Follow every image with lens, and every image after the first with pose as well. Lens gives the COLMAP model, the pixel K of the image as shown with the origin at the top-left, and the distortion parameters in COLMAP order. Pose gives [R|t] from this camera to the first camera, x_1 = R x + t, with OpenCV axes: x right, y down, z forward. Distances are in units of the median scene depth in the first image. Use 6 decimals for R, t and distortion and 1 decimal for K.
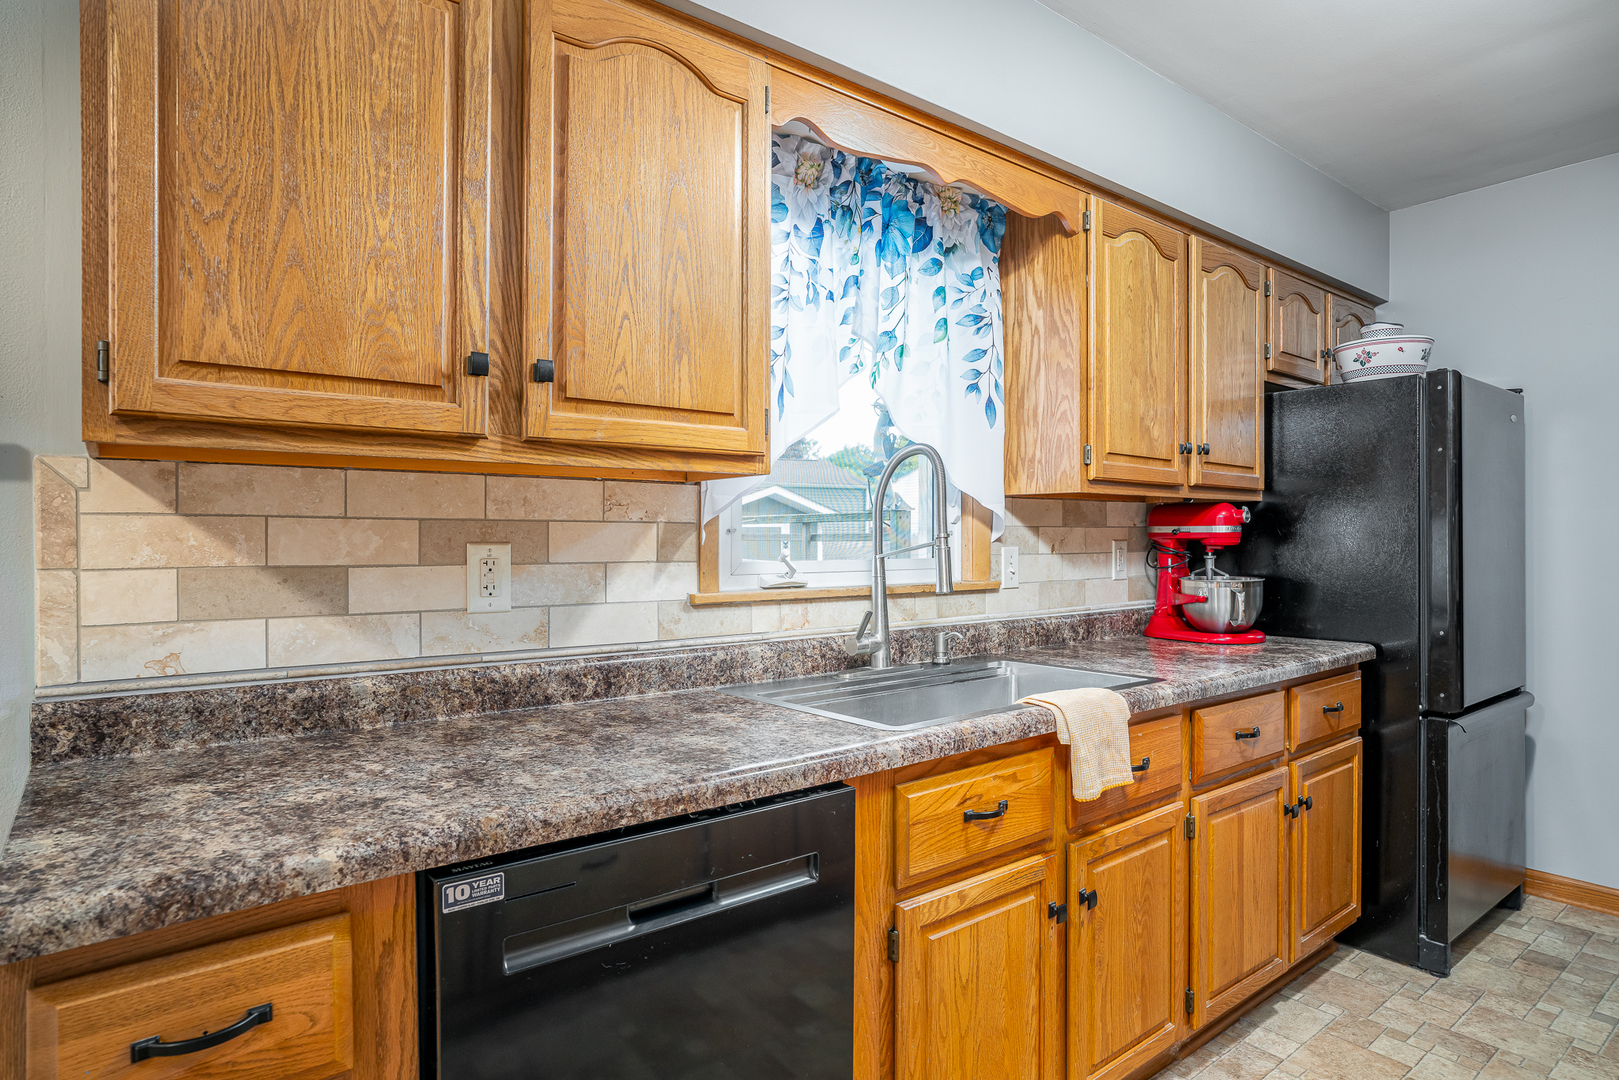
lens RADIAL K [[910.7, 0, 805.2], [0, 910.7, 541.1], [0, 0, 1]] dist [-0.033670, 0.017629]
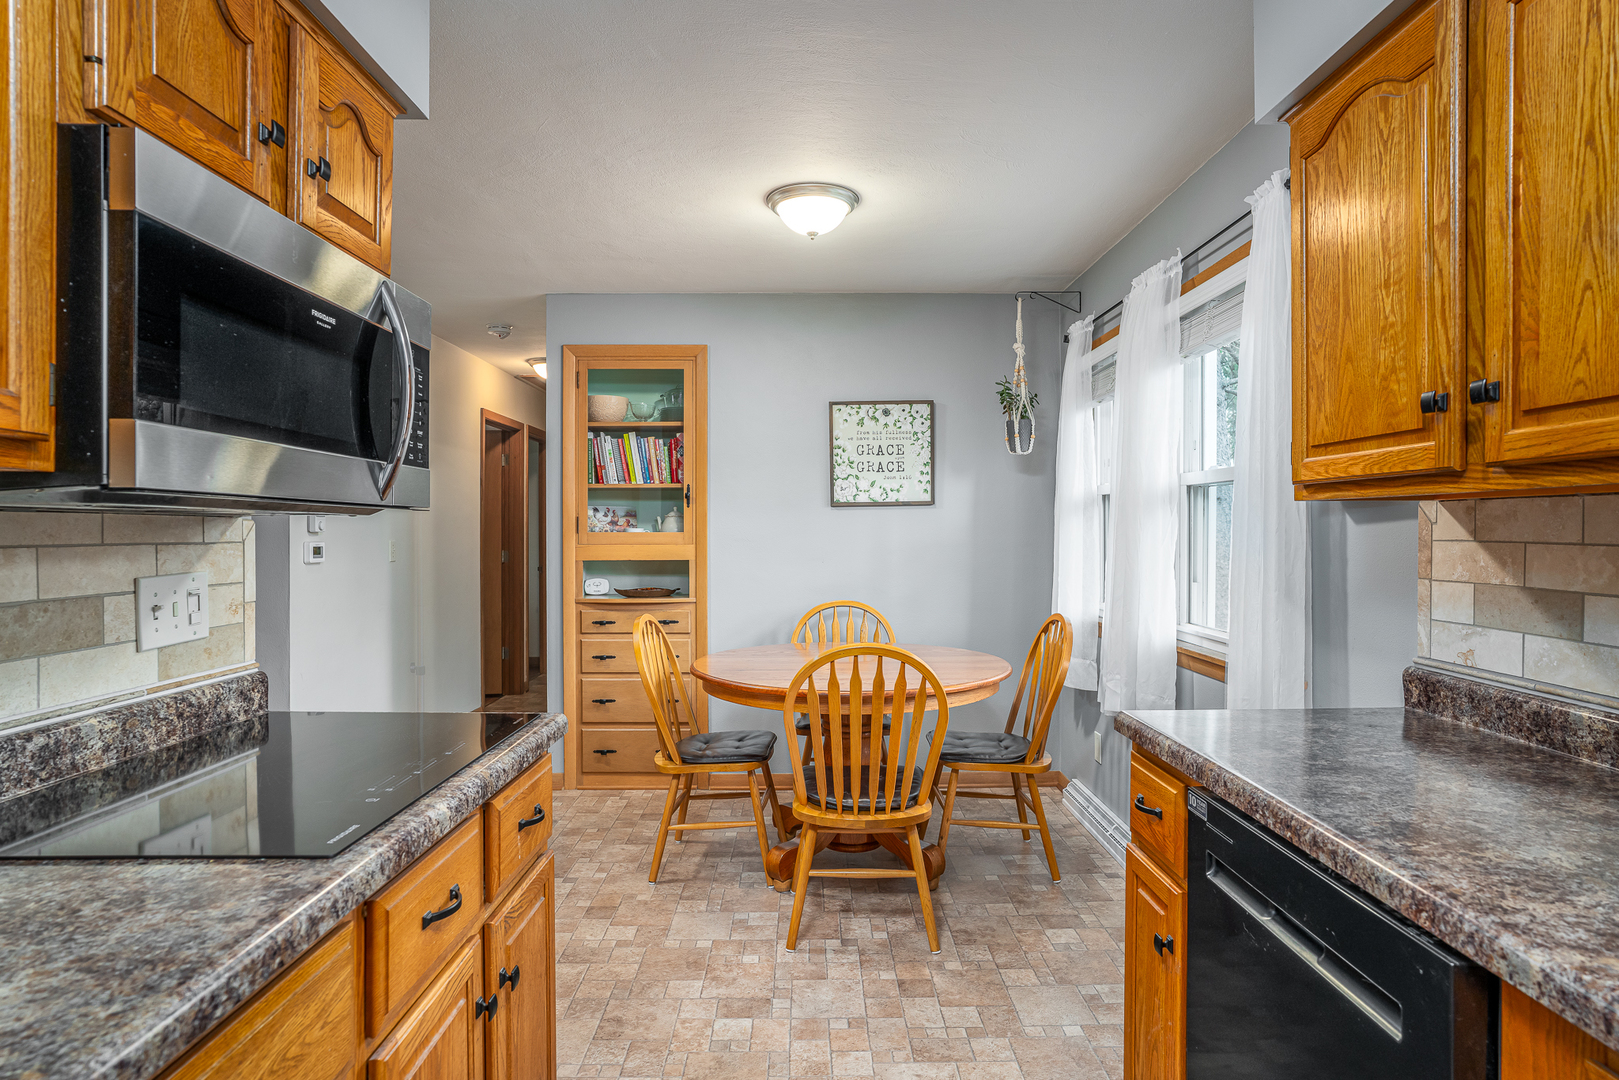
lens RADIAL K [[882.2, 0, 846.8], [0, 882.2, 539.1], [0, 0, 1]] dist [-0.004001, 0.000961]
pose [[-0.585017, 0.009519, -0.810965, 0.771880], [-0.004614, 0.999876, 0.015065, -0.043786], [0.811008, 0.012555, -0.584900, 0.935804]]
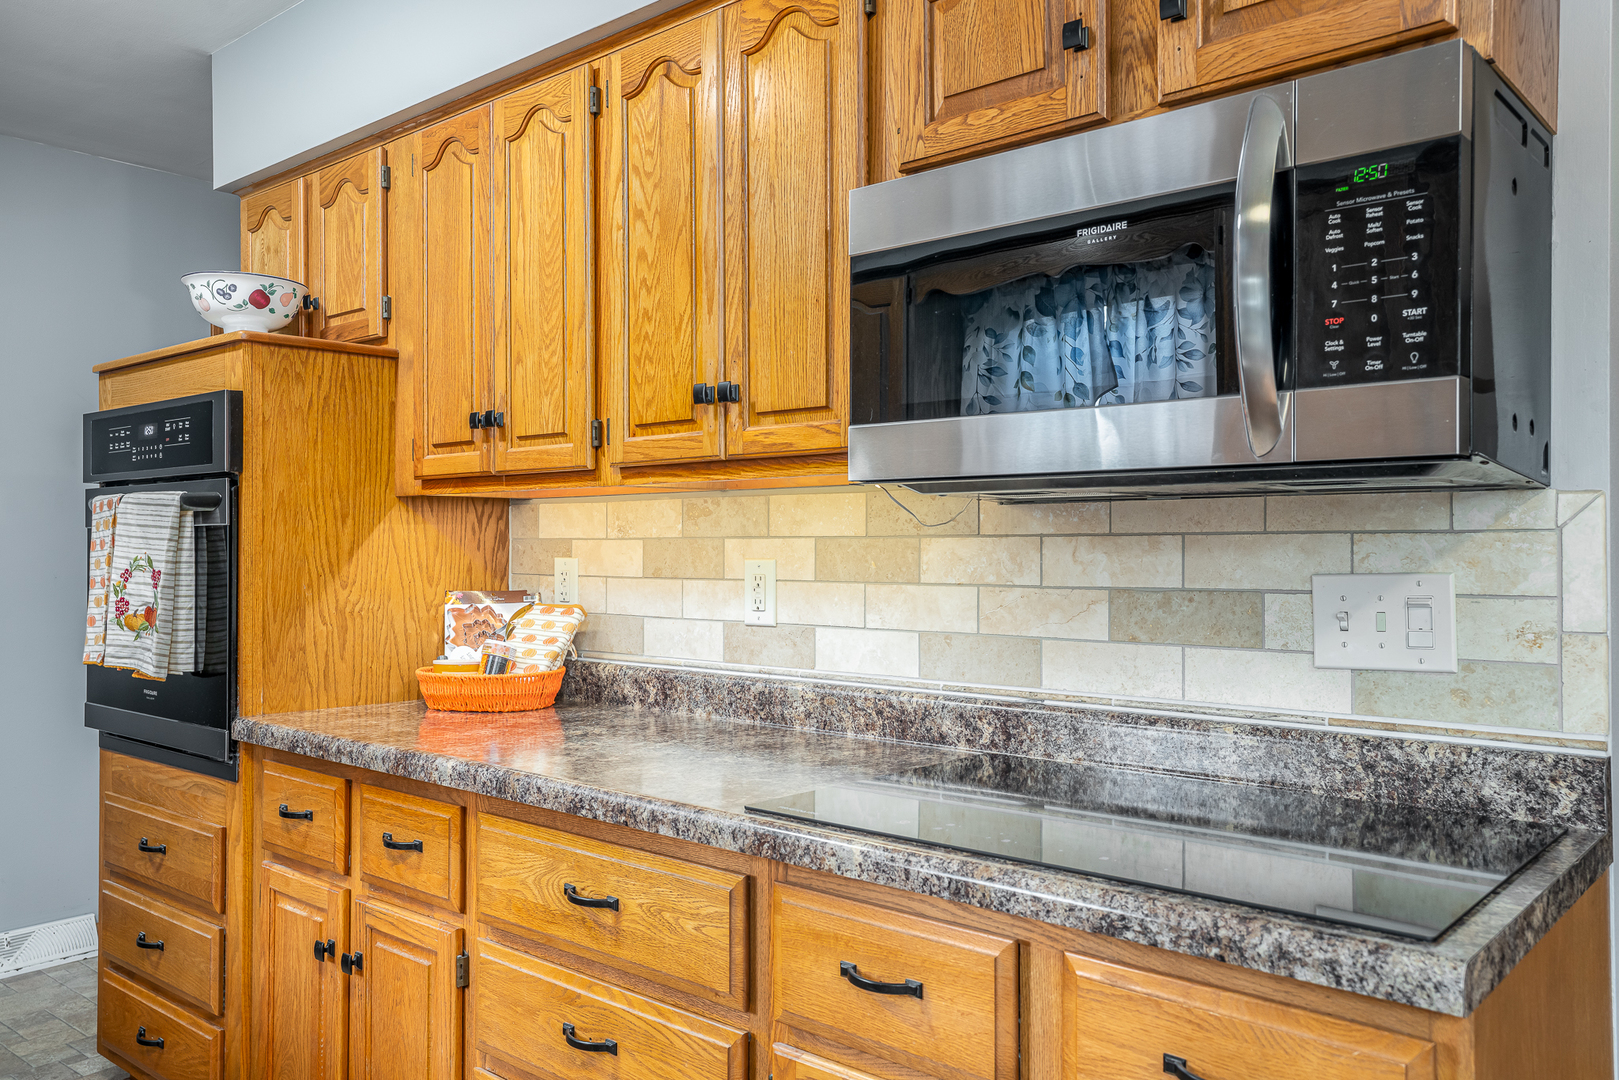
lens RADIAL K [[1243.4, 0, 798.0], [0, 1243.4, 542.7], [0, 0, 1]] dist [0.008101, 0.013716]
pose [[-0.175809, 0.010669, 0.984366, -0.594088], [0.005680, 0.999936, -0.009823, -0.001351], [-0.984408, 0.003864, -0.175859, 0.359831]]
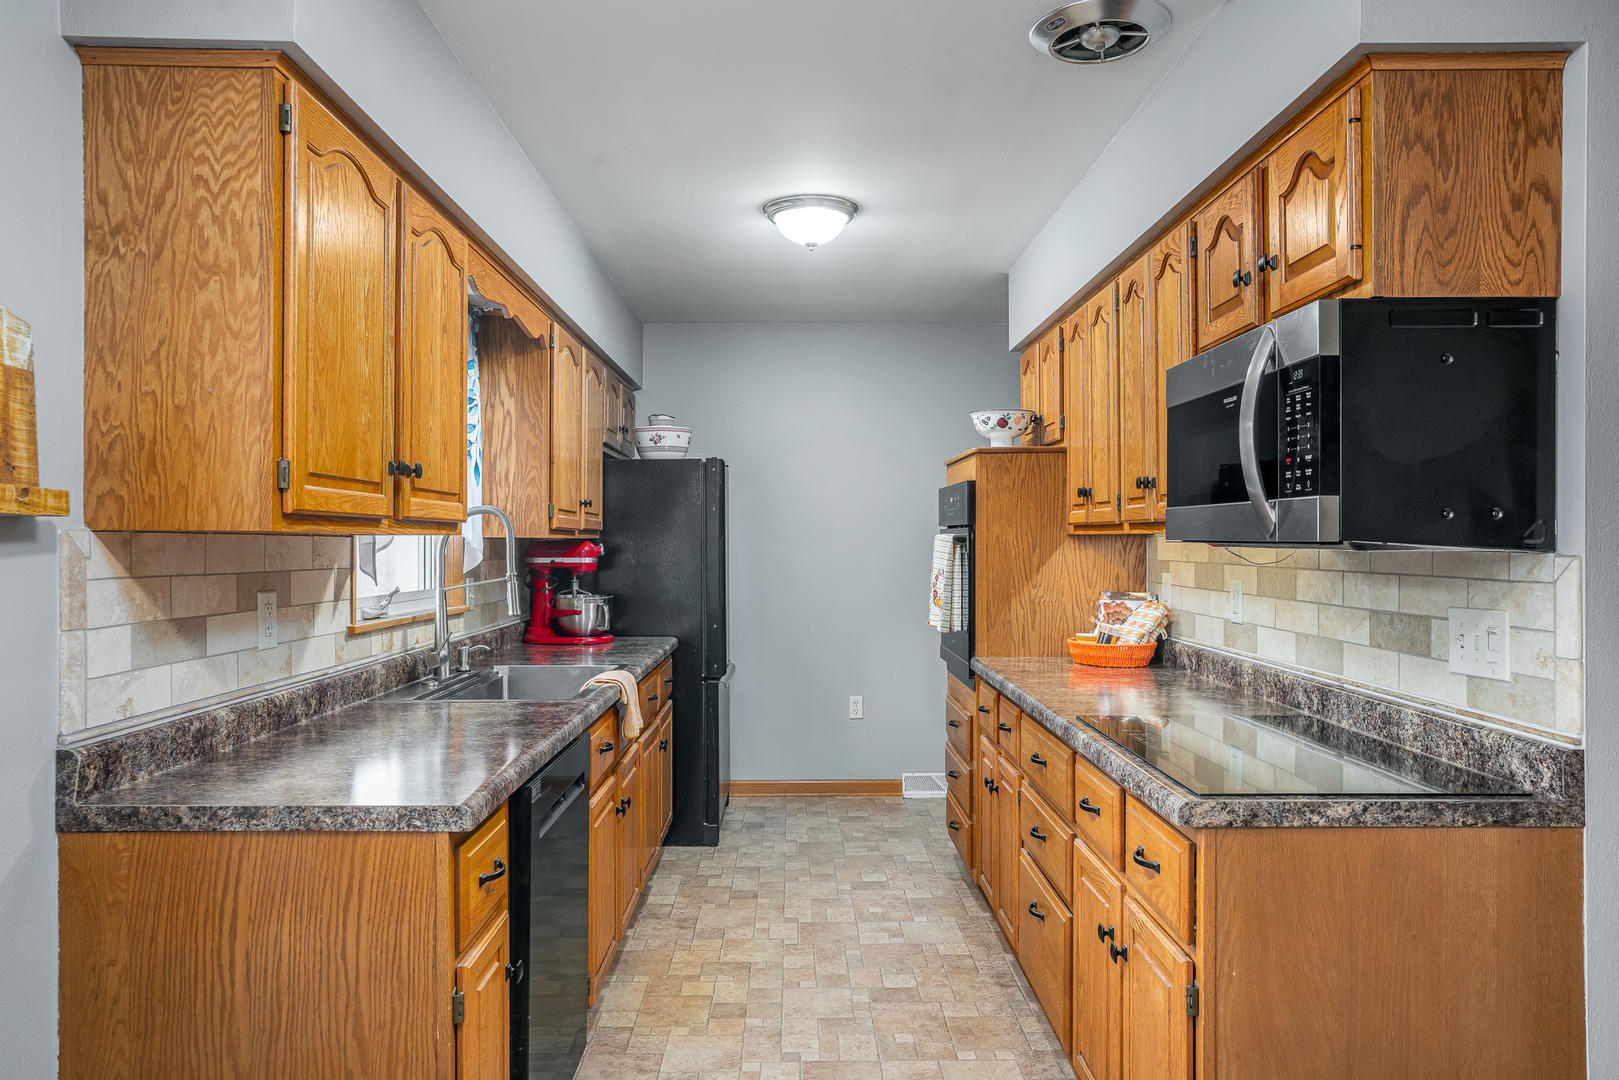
lens RADIAL K [[1083.2, 0, 813.8], [0, 1083.2, 541.5], [0, 0, 1]] dist [0.000631, 0.009950]
pose [[0.610854, 0.001707, 0.791741, -1.174198], [0.003234, 0.999984, -0.004651, -0.061612], [-0.791736, 0.005401, 0.610839, -0.503097]]
